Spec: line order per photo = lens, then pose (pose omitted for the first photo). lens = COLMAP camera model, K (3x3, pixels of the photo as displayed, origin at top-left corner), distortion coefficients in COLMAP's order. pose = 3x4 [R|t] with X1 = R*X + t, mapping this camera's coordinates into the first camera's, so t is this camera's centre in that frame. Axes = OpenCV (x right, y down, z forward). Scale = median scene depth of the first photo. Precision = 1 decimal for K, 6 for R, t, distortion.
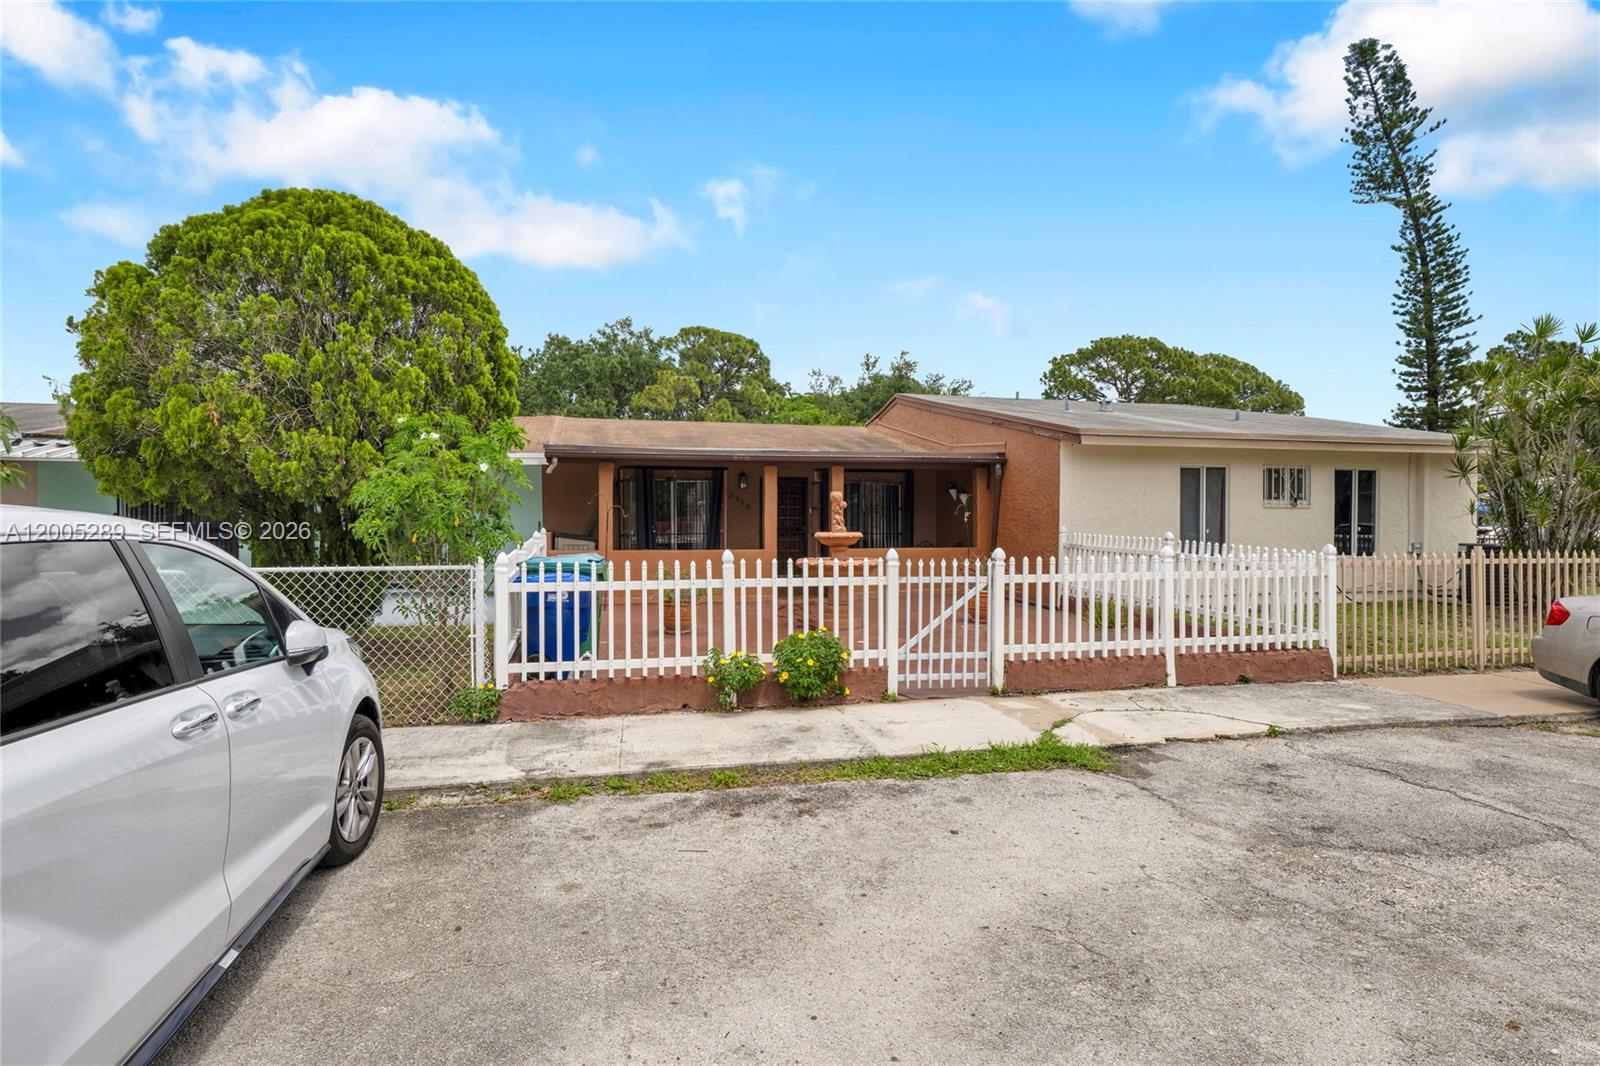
lens RADIAL K [[876.7, 0, 730.2], [0, 876.7, 511.9], [0, 0, 1]] dist [-0.002275, 0.000286]
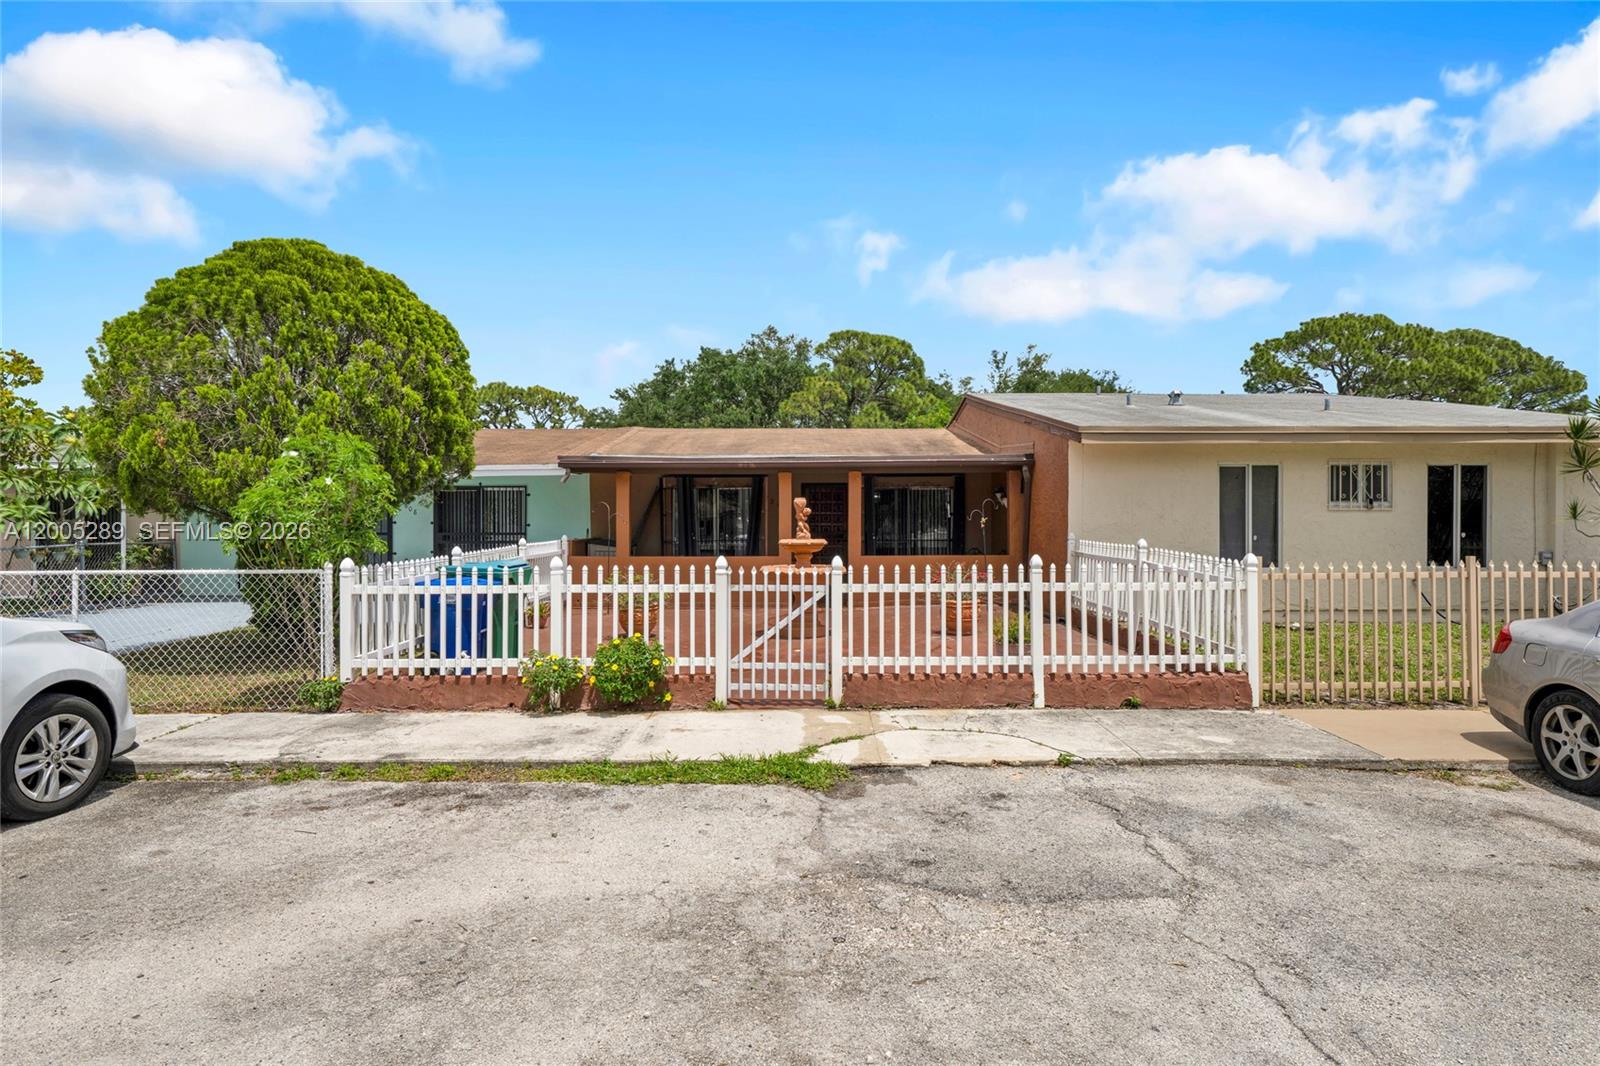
lens RADIAL K [[876.7, 0, 726.3], [0, 876.7, 518.5], [0, 0, 1]] dist [-0.002275, 0.000286]
pose [[0.973055, -0.005375, -0.230511, 0.440685], [0.005495, 0.999985, -0.000124, -0.000821], [0.230509, -0.001146, 0.973070, 0.035367]]
